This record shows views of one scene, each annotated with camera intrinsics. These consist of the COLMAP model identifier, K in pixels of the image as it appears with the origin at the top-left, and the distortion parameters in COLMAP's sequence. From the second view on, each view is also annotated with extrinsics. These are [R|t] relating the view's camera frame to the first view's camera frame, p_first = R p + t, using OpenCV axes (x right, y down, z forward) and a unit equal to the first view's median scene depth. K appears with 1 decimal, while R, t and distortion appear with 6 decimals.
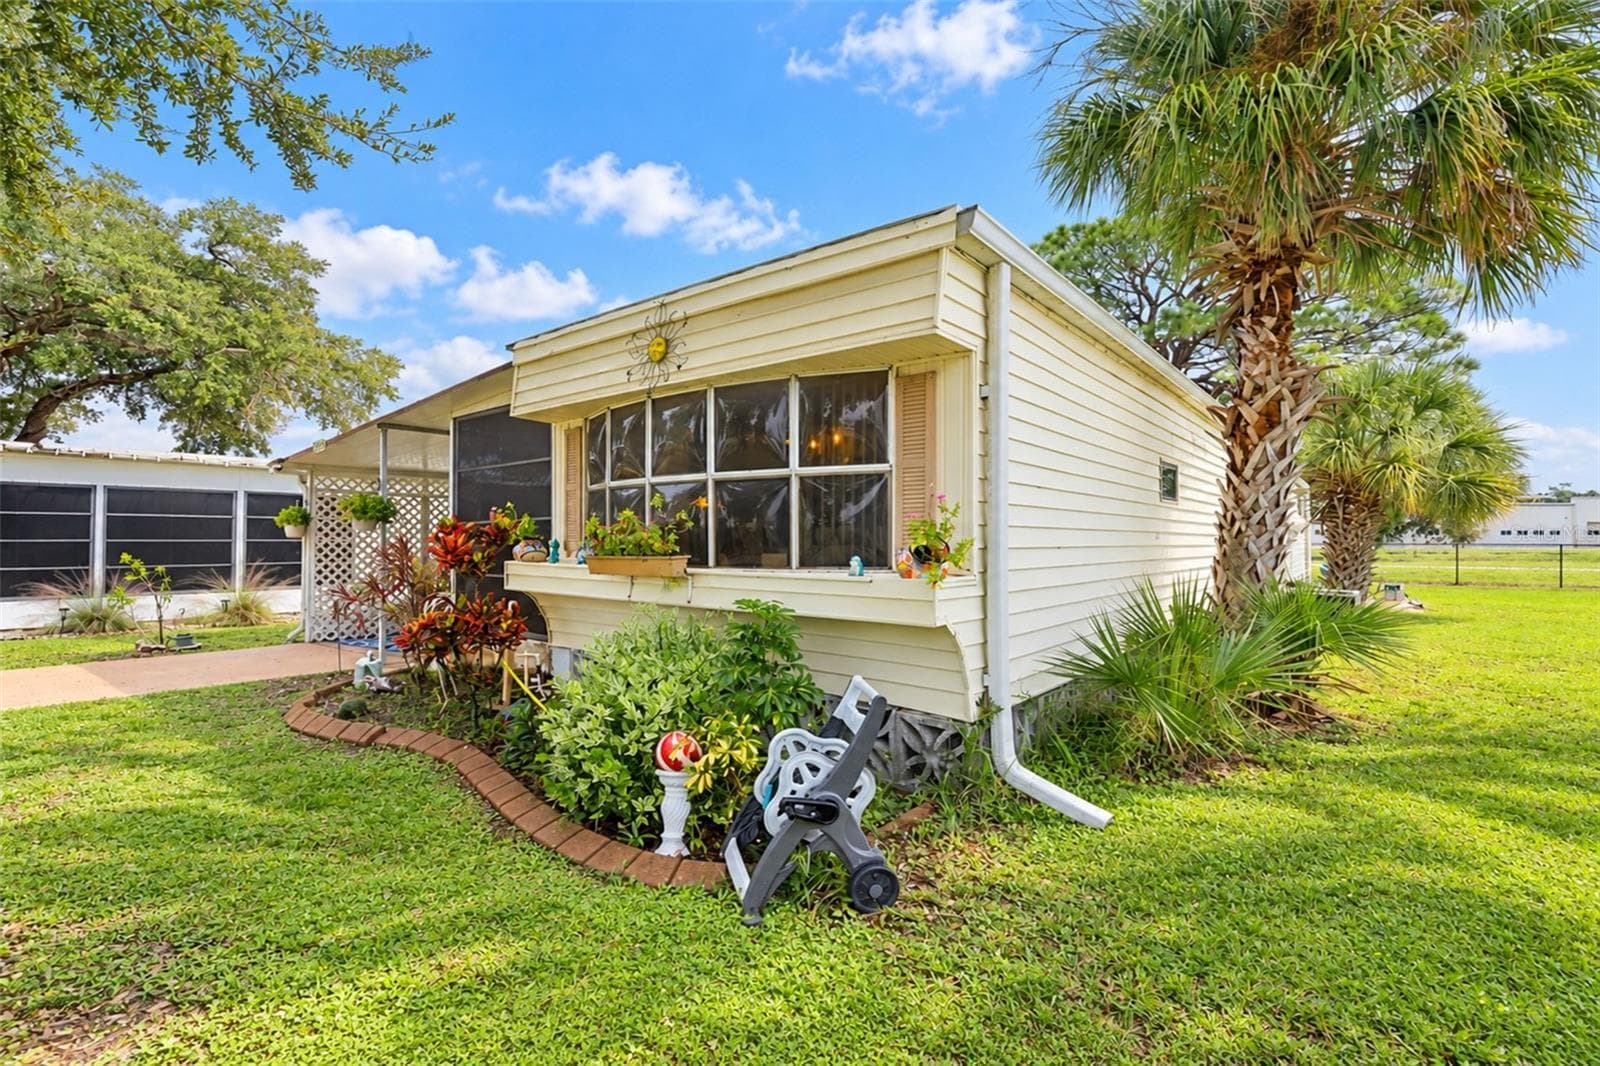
lens RADIAL K [[744.9, 0, 781.5], [0, 744.9, 512.4], [0, 0, 1]] dist [-0.000157, -0.000102]
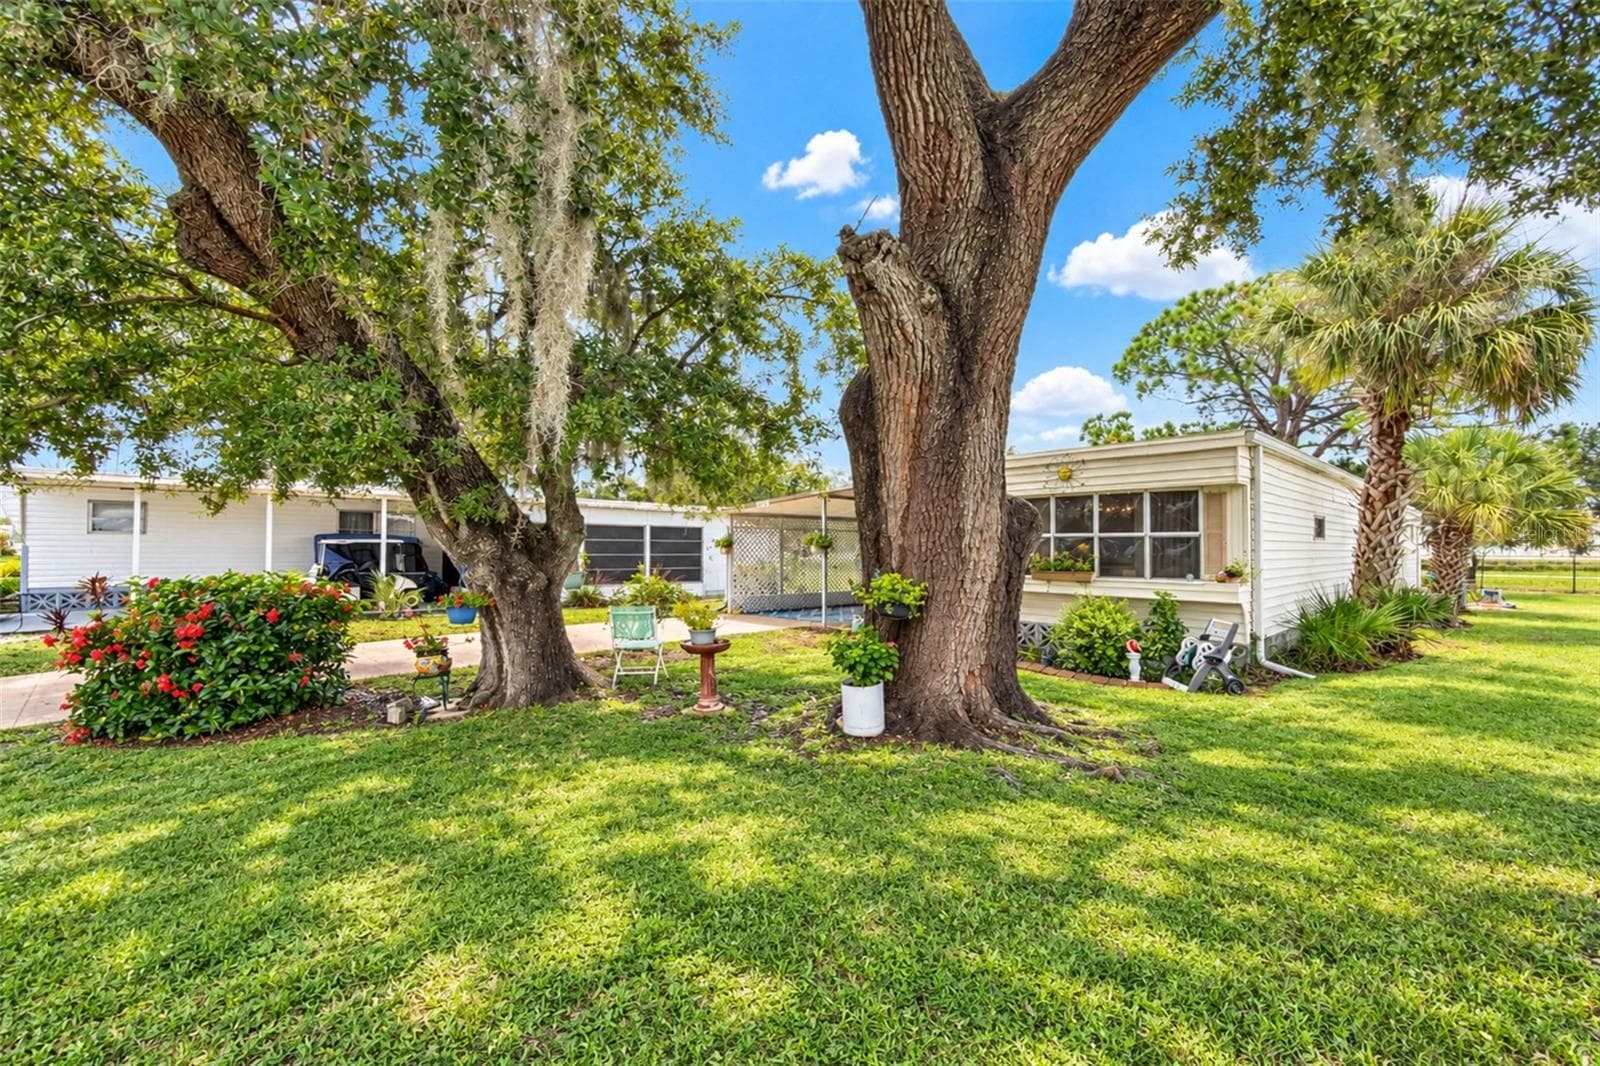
lens RADIAL K [[645.8, 0, 800.0], [0, 645.8, 533.0], [0, 0, 1]] dist [-0.000441, -0.000180]
pose [[0.987614, 0.000221, -0.156903, -0.506211], [0.001530, 0.999938, 0.011042, -0.057440], [0.156895, -0.011145, 0.987552, -0.766563]]
